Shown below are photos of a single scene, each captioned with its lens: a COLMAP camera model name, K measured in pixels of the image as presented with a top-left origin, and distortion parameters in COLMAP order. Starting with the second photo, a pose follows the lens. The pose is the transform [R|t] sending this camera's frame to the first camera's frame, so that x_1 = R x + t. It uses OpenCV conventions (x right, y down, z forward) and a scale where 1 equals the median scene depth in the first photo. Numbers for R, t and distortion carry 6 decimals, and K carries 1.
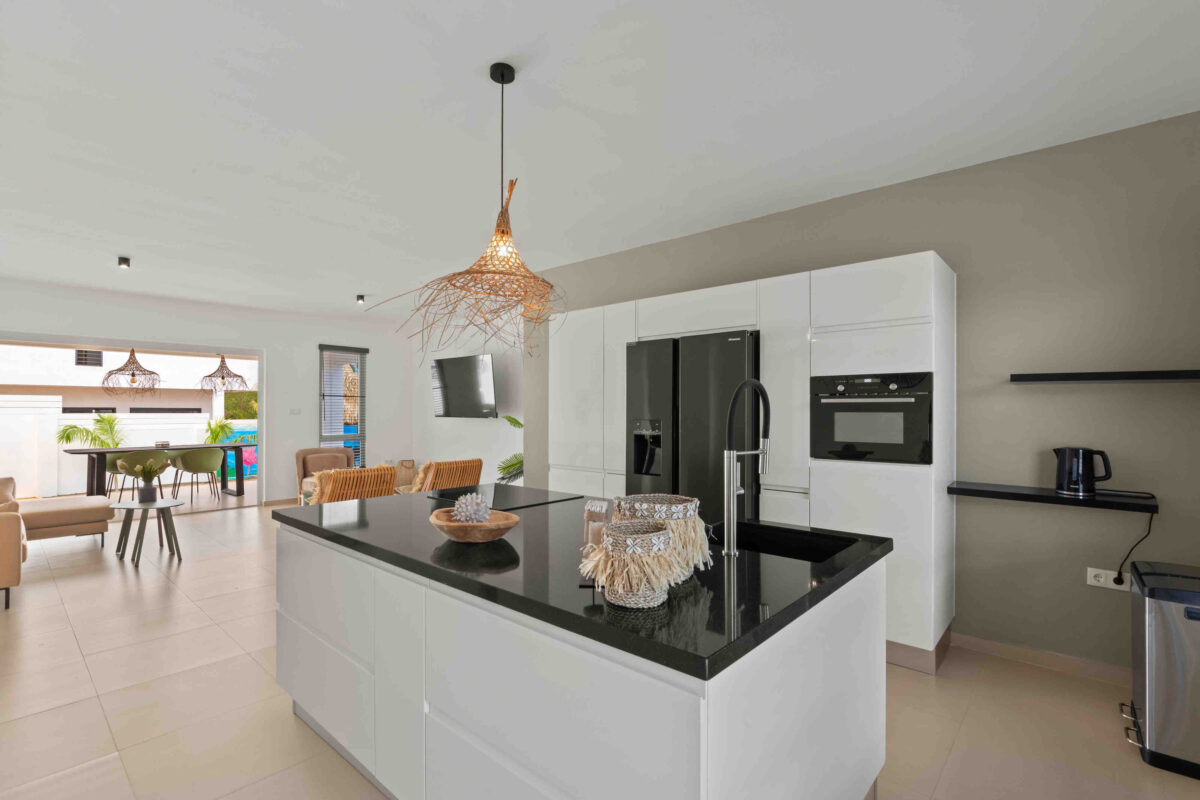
lens RADIAL K [[557.2, 0, 596.4], [0, 557.2, 408.2], [0, 0, 1]] dist [-0.002508, -0.000309]
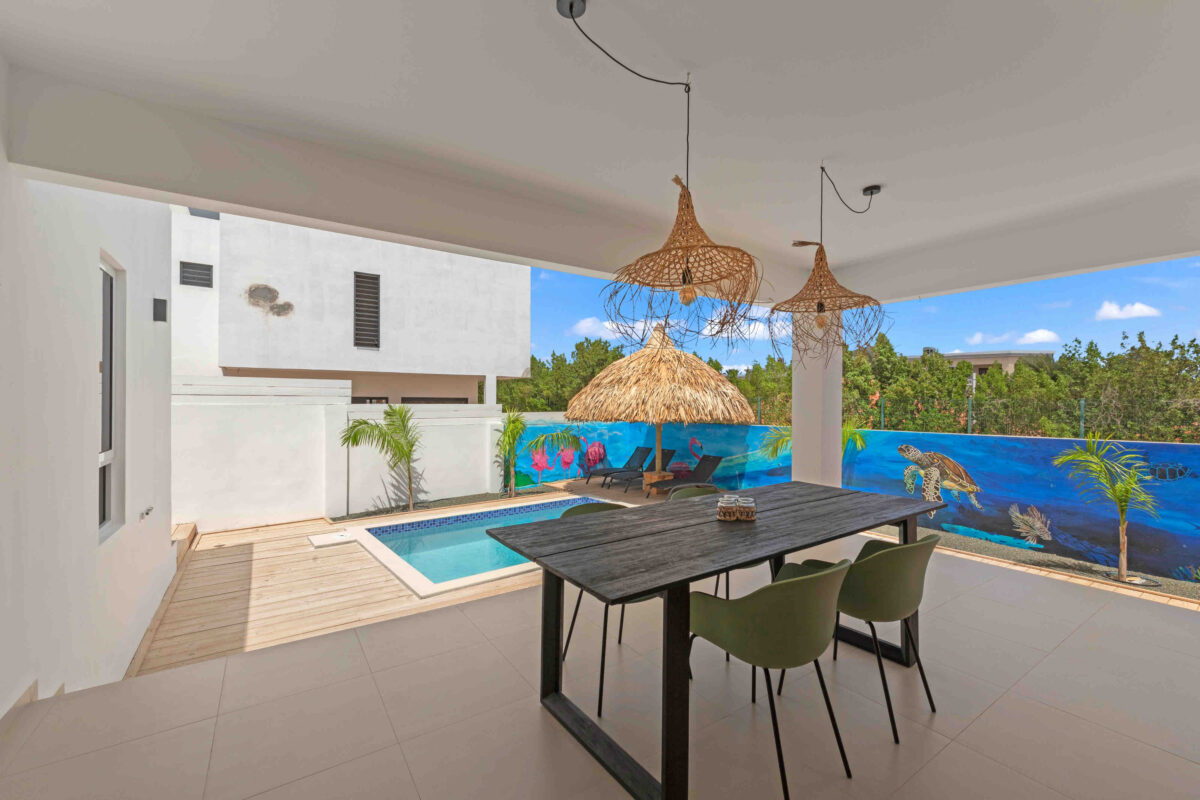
lens RADIAL K [[492.8, 0, 603.5], [0, 492.8, 398.4], [0, 0, 1]] dist [-0.002355, -0.000106]
pose [[0.974921, -0.001653, -0.222546, -0.459258], [0.001480, 0.999998, -0.000946, 0.002638], [0.222548, 0.000593, 0.974922, 0.408282]]
